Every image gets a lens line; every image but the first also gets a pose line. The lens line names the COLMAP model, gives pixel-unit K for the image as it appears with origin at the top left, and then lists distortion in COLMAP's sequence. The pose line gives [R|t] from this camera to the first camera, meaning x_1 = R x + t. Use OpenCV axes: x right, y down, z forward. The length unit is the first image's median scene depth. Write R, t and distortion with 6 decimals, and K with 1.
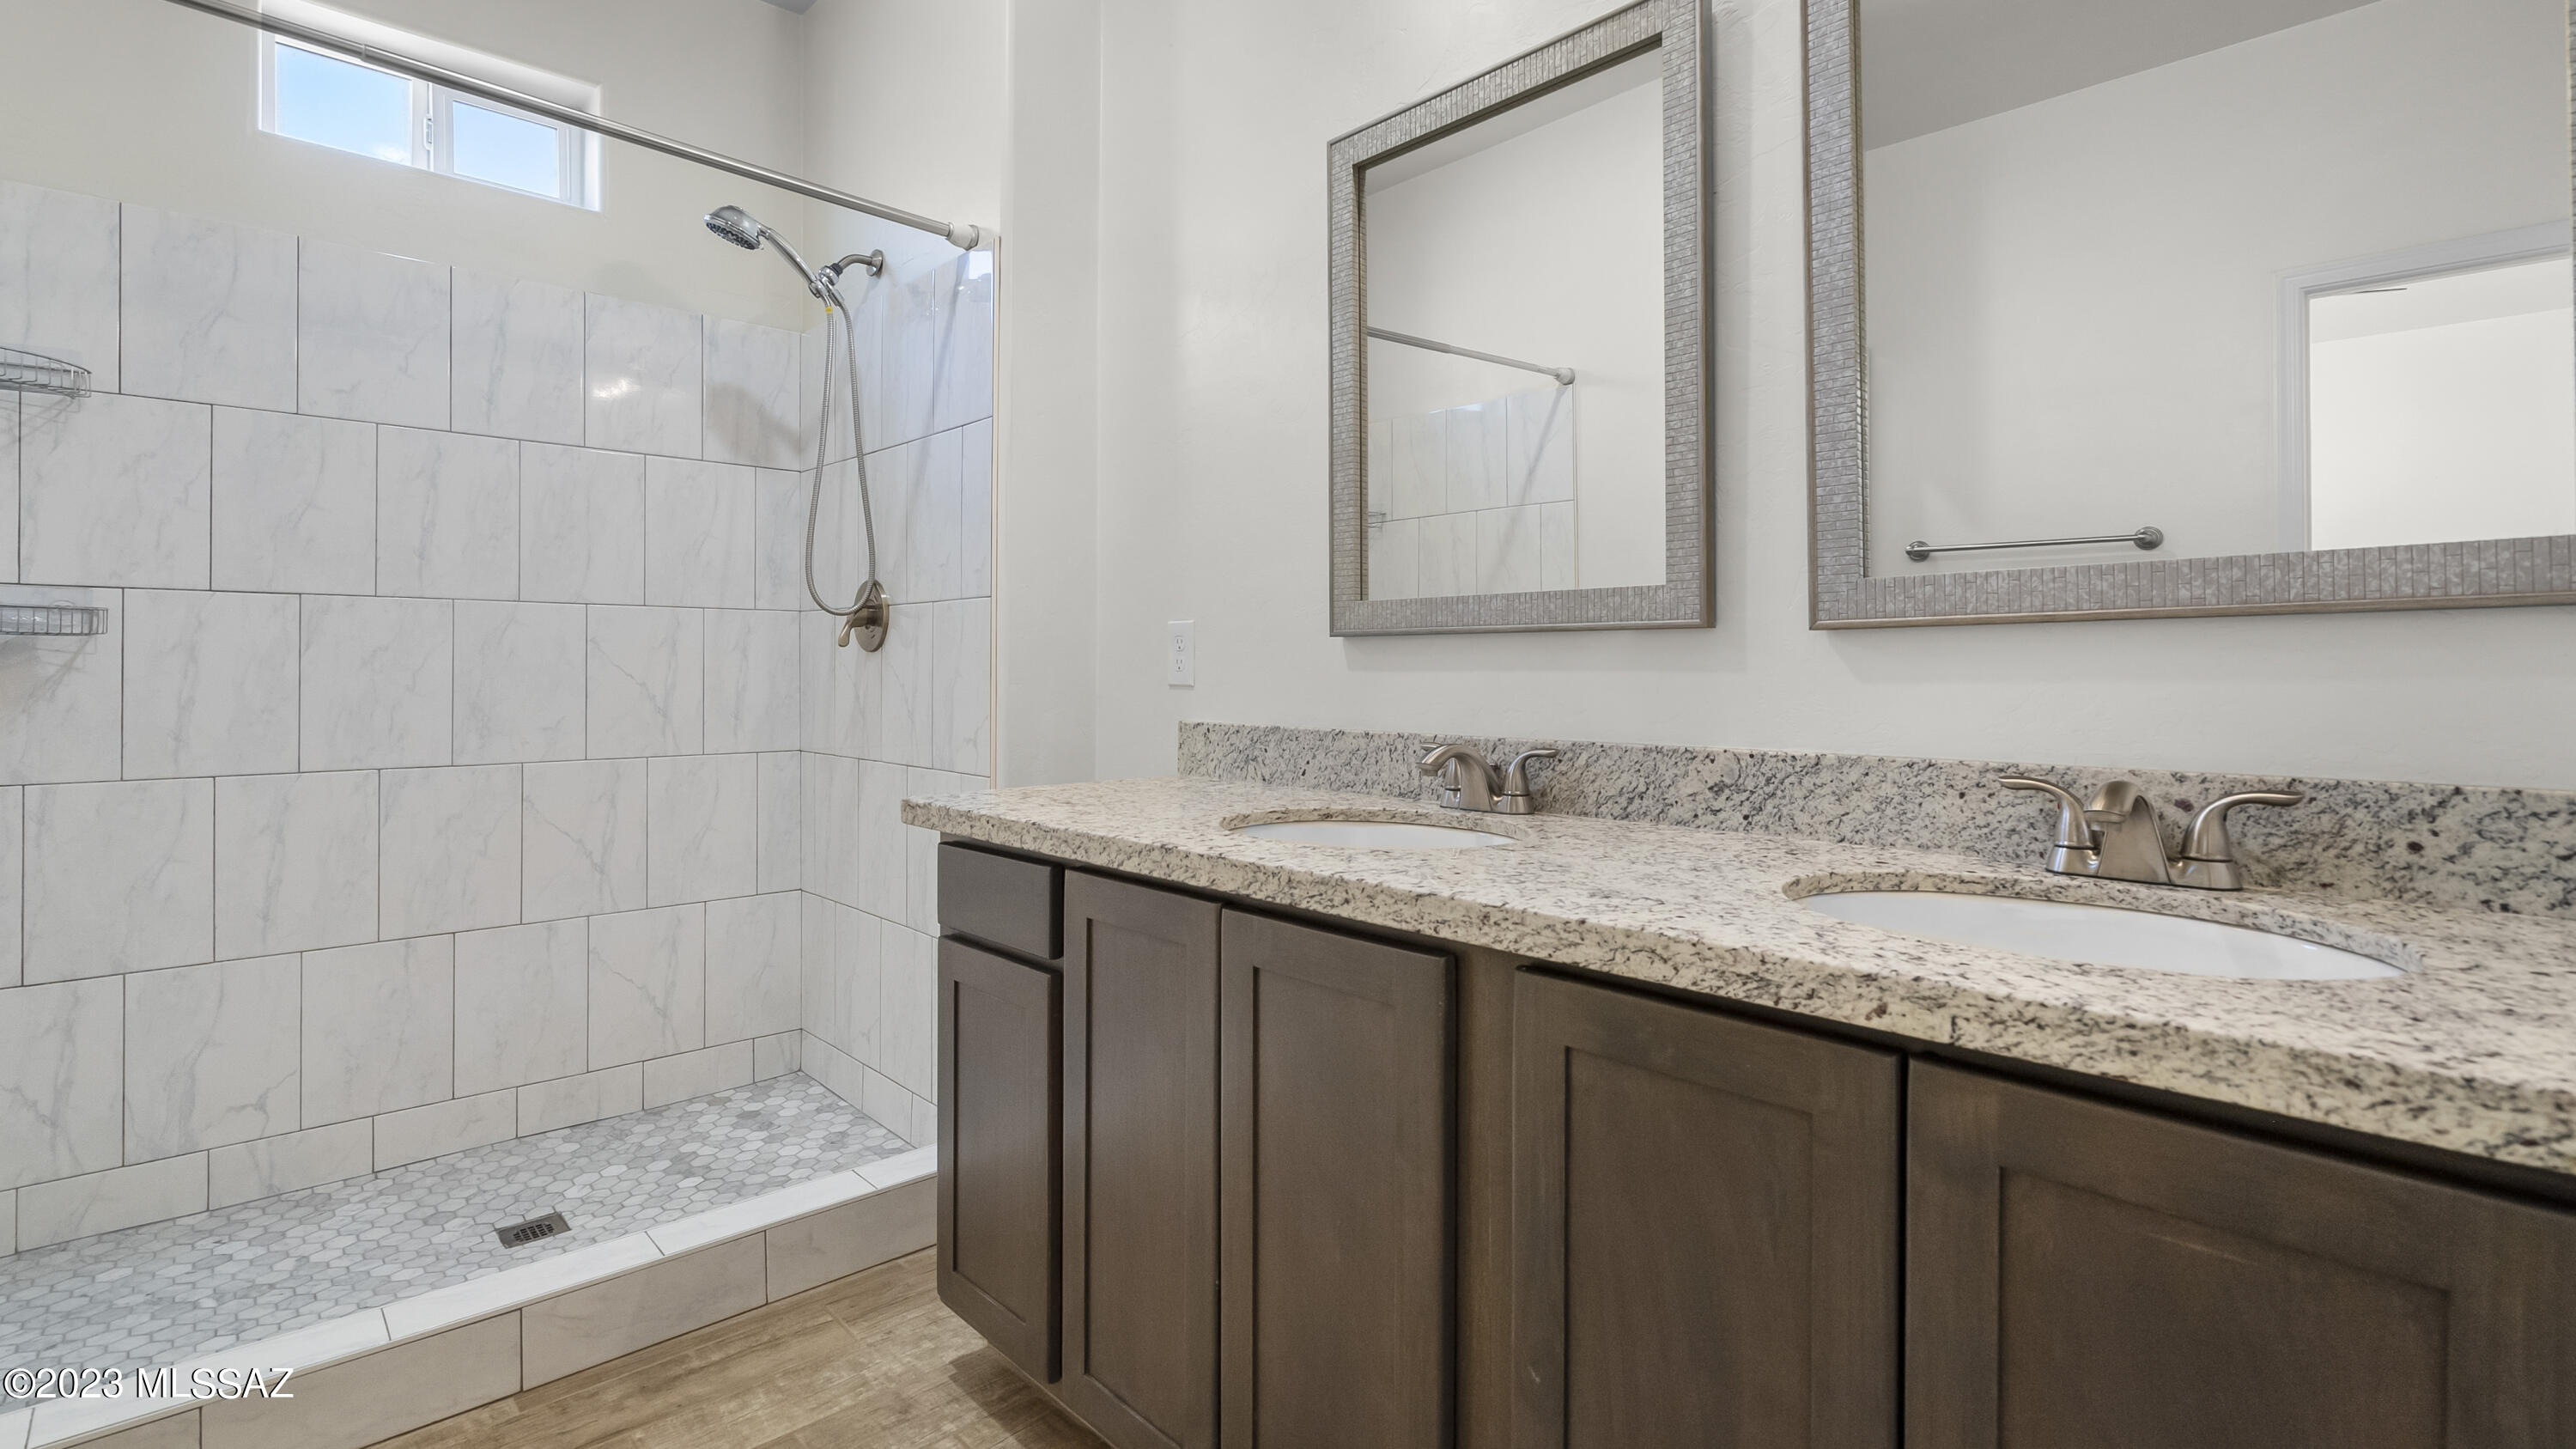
lens RADIAL K [[1175.1, 0, 1292.4], [0, 1175.1, 673.5], [0, 0, 1]] dist [-0.001887, 0.001460]
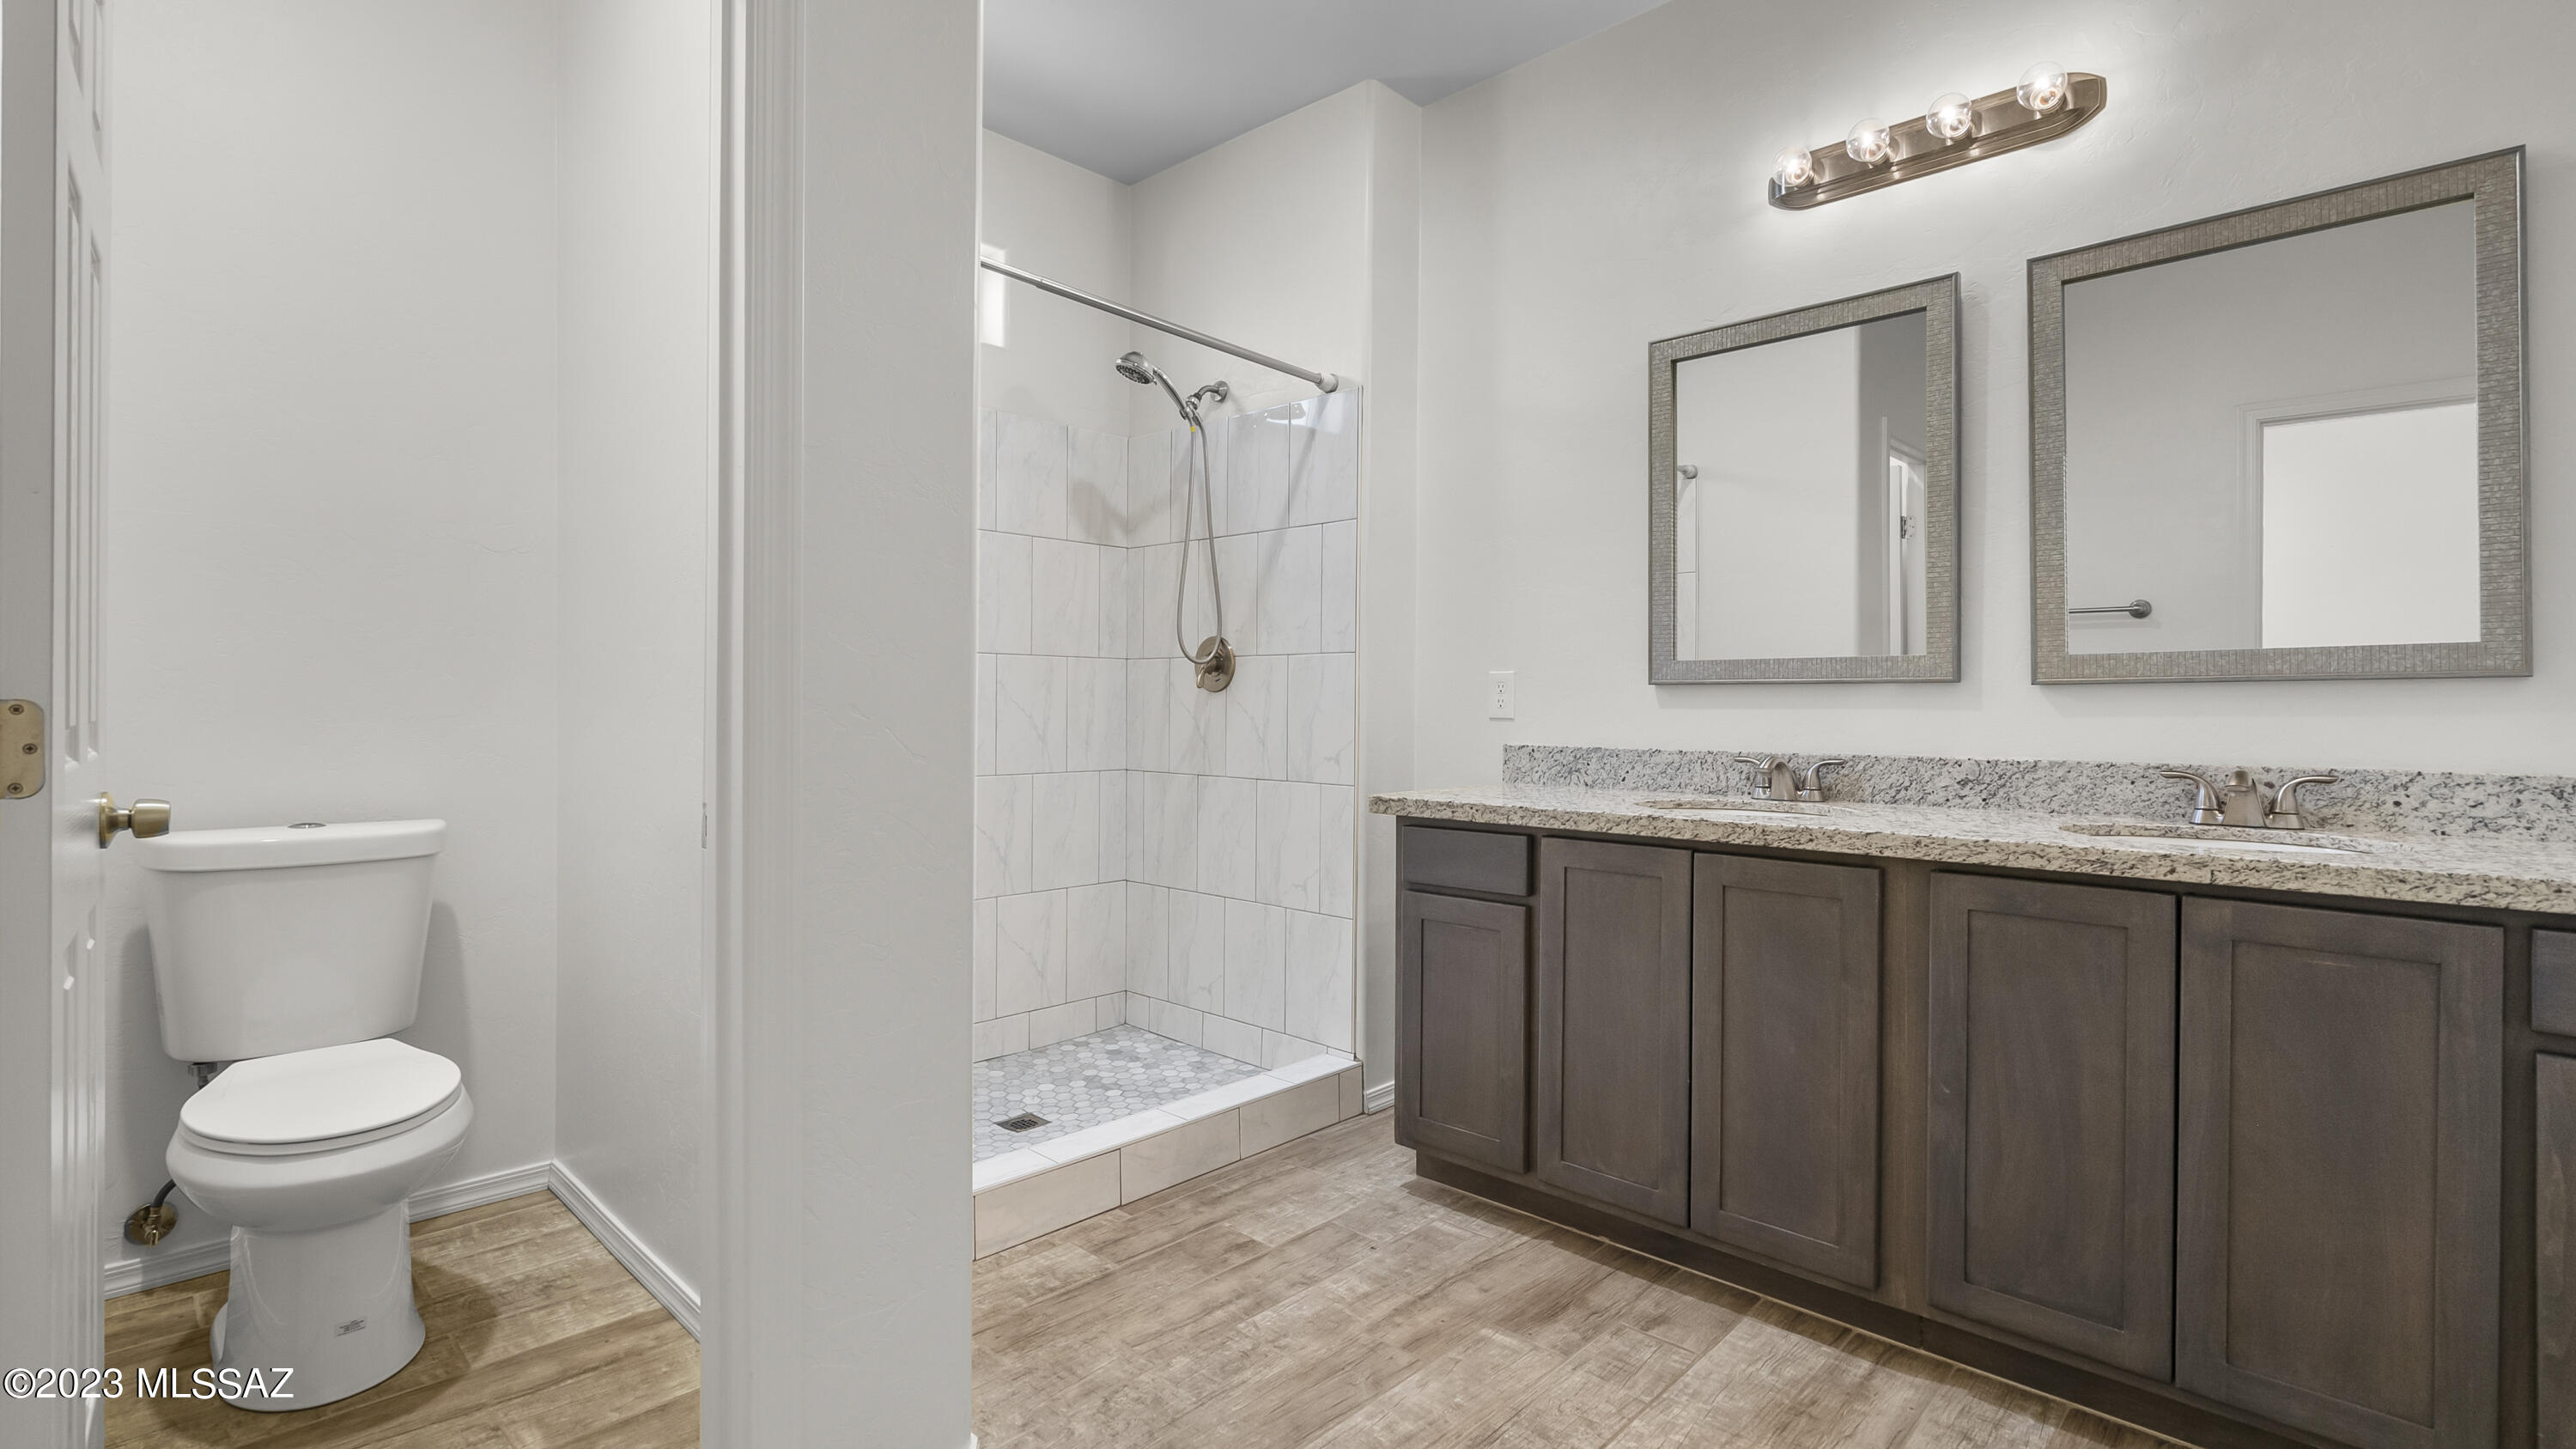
lens RADIAL K [[1175.1, 0, 1286.3], [0, 1175.1, 710.7], [0, 0, 1]] dist [-0.001887, 0.001460]
pose [[0.998364, 0.003828, 0.057047, -0.577462], [-0.003845, 0.999993, 0.000197, 0.002444], [-0.057046, -0.000416, 0.998371, -0.483927]]
